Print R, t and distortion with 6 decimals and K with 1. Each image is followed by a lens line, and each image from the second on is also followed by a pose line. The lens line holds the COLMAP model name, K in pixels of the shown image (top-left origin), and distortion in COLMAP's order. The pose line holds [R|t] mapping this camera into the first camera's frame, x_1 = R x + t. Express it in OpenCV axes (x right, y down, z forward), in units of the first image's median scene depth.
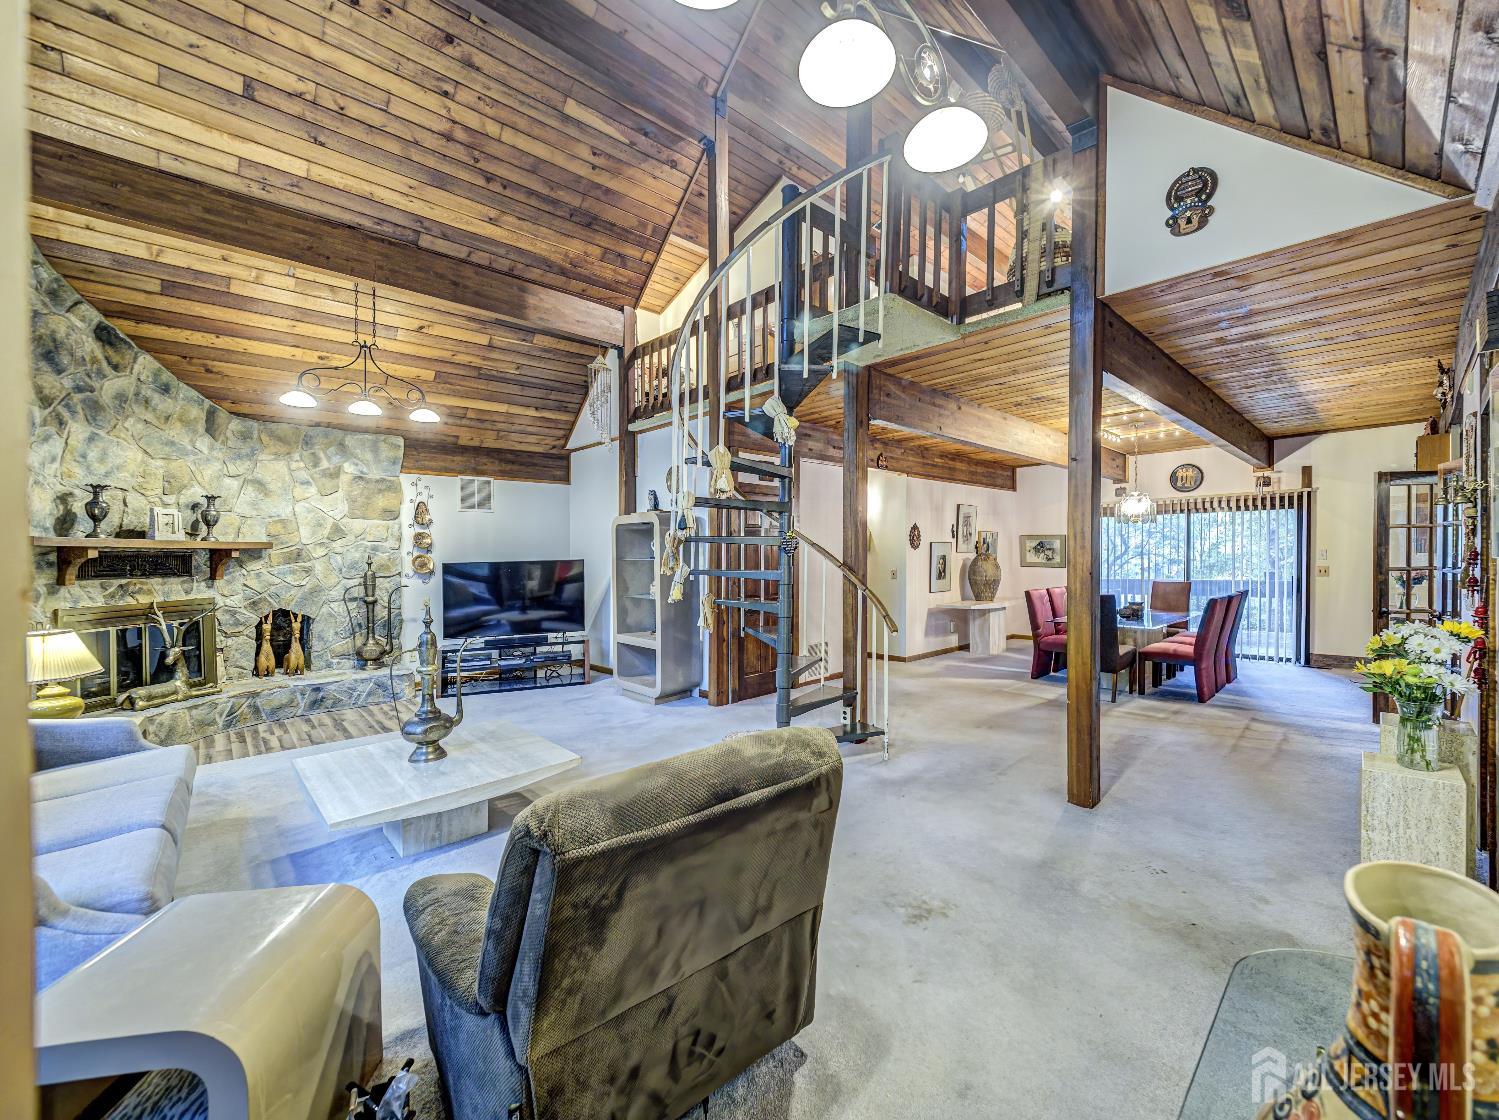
lens RADIAL K [[613.7, 0, 773.9], [0, 613.7, 564.3], [0, 0, 1]] dist [0.017221, -0.008761]
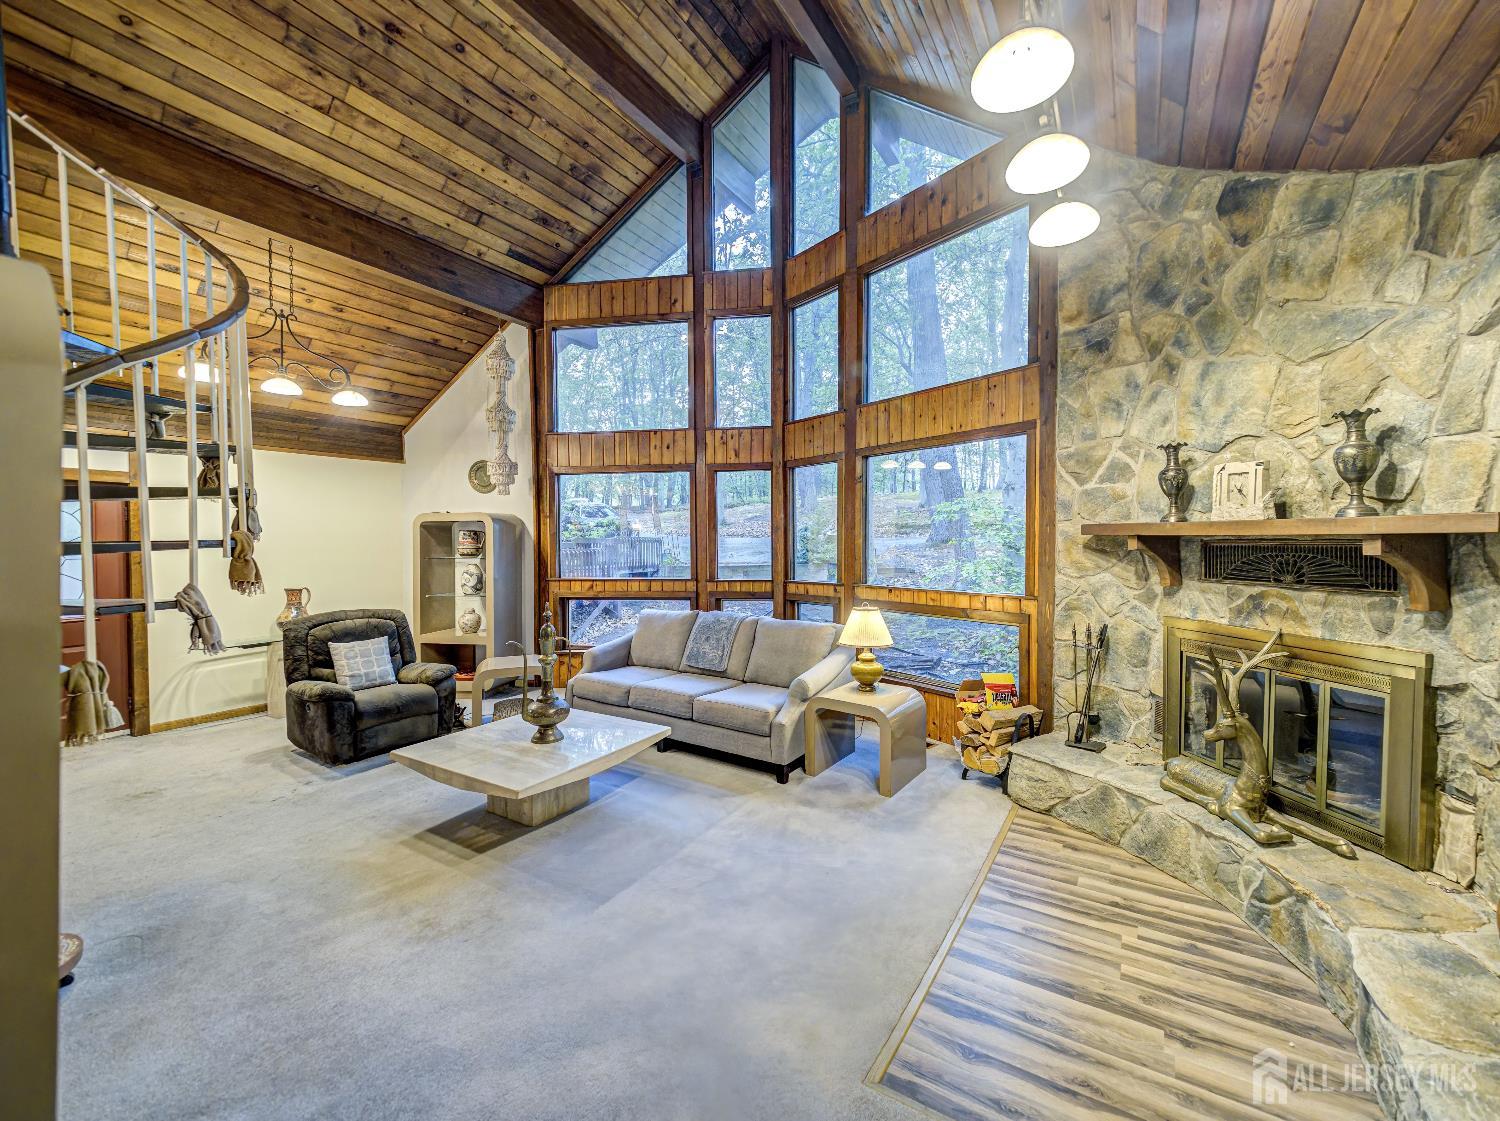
lens RADIAL K [[614.1, 0, 750.2], [0, 614.1, 548.6], [0, 0, 1]] dist [0.017221, -0.008761]
pose [[-0.965175, 0.022789, -0.260611, -0.410783], [0.014352, 0.999311, 0.034230, -0.038284], [0.261212, 0.029297, -0.964837, 1.388310]]
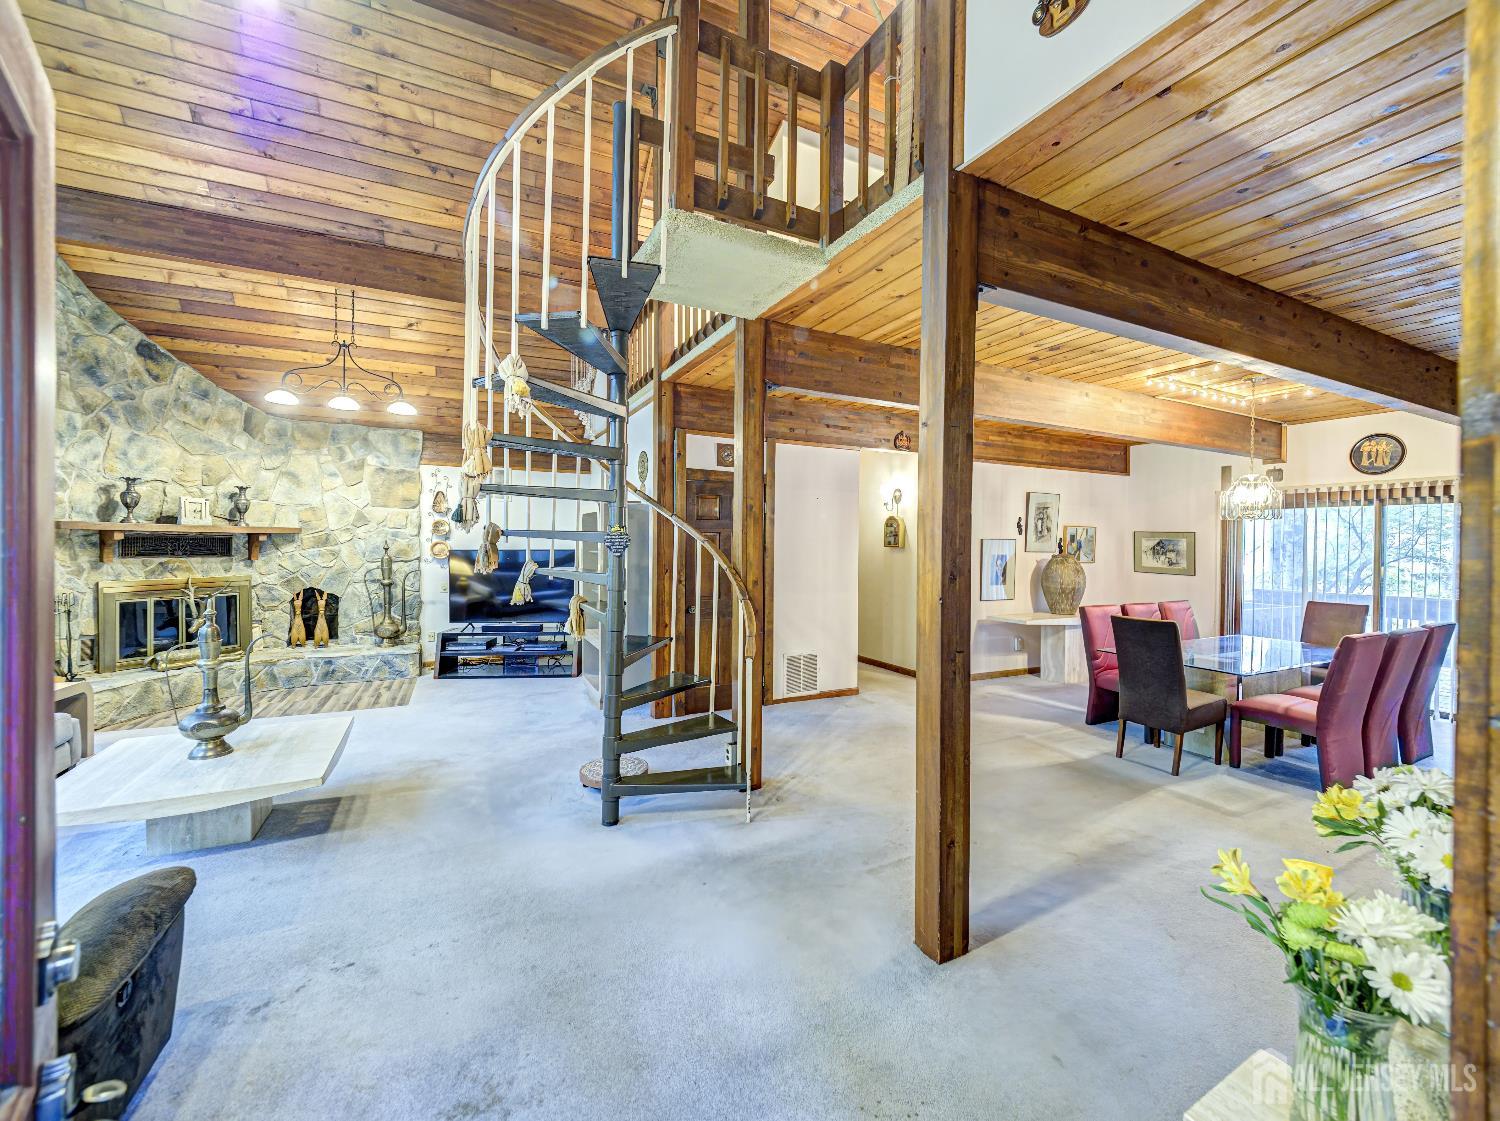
lens RADIAL K [[614.1, 0, 741.3], [0, 614.1, 546.9], [0, 0, 1]] dist [0.017221, -0.008761]
pose [[0.951265, 0.024447, -0.307405, 0.336995], [-0.027788, 0.999593, -0.006497, -0.018886], [0.307121, 0.014722, 0.951557, 0.209986]]
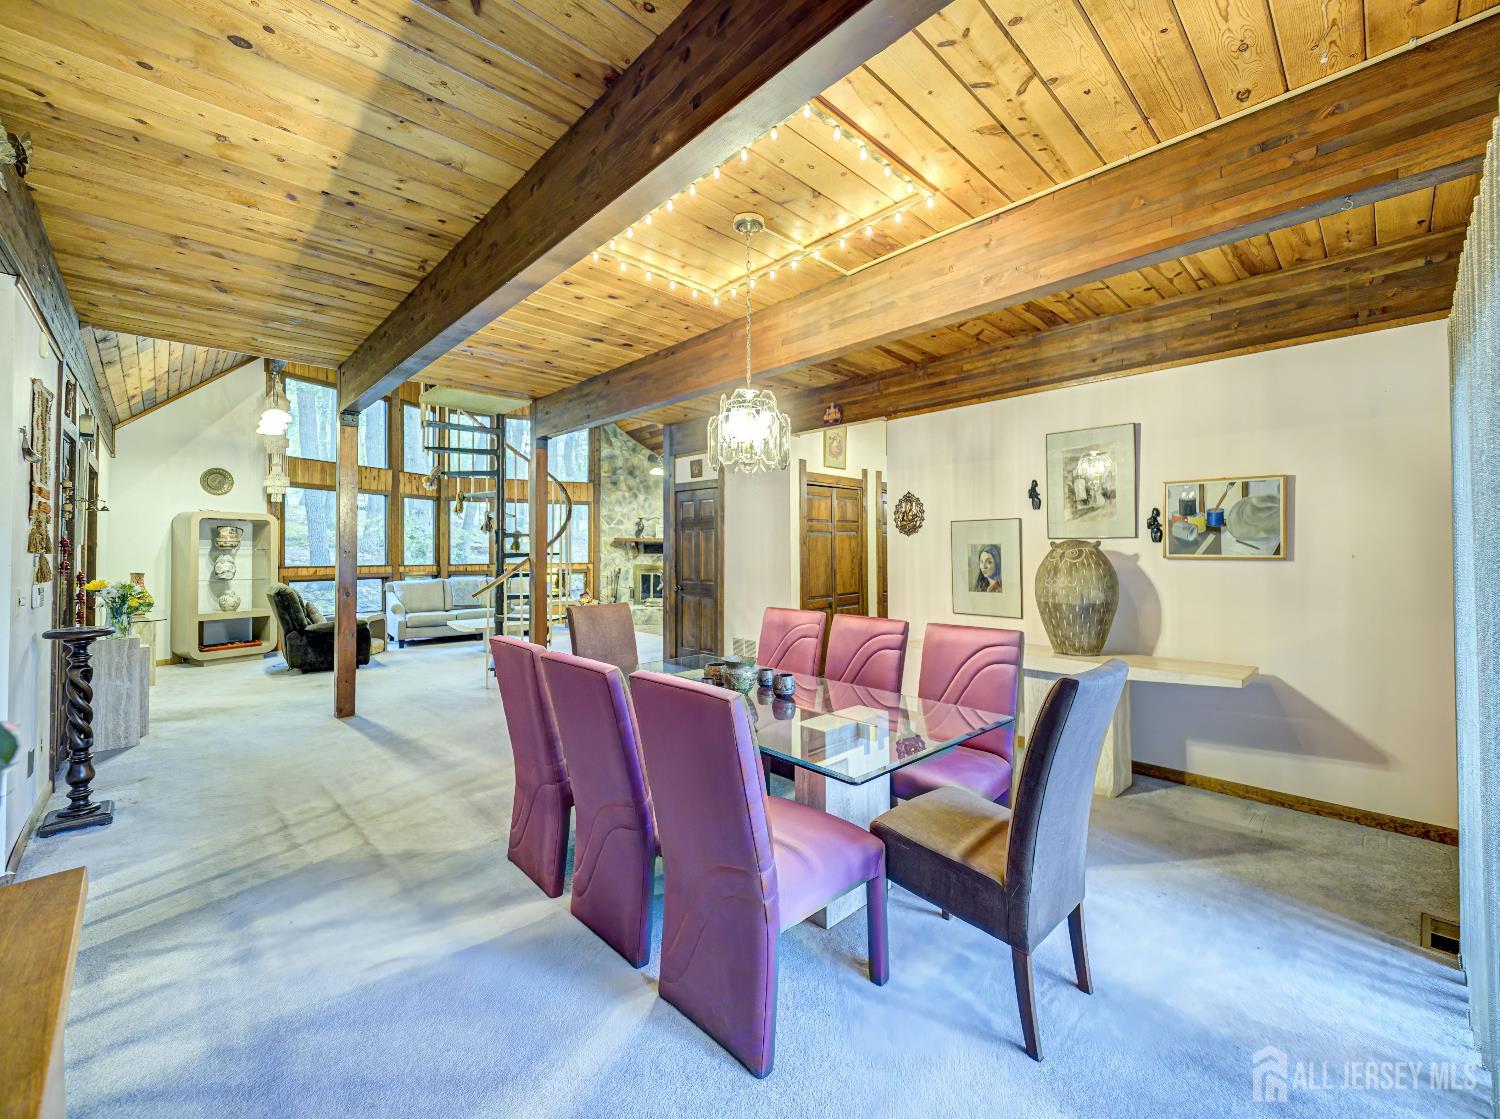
lens RADIAL K [[614.1, 0, 744.1], [0, 614.1, 545.7], [0, 0, 1]] dist [0.017221, -0.008761]
pose [[-0.035003, 0.000260, -0.999387, 1.326891], [-0.019061, 0.999818, 0.000928, -0.018769], [0.999205, 0.019082, -0.034992, 1.371047]]
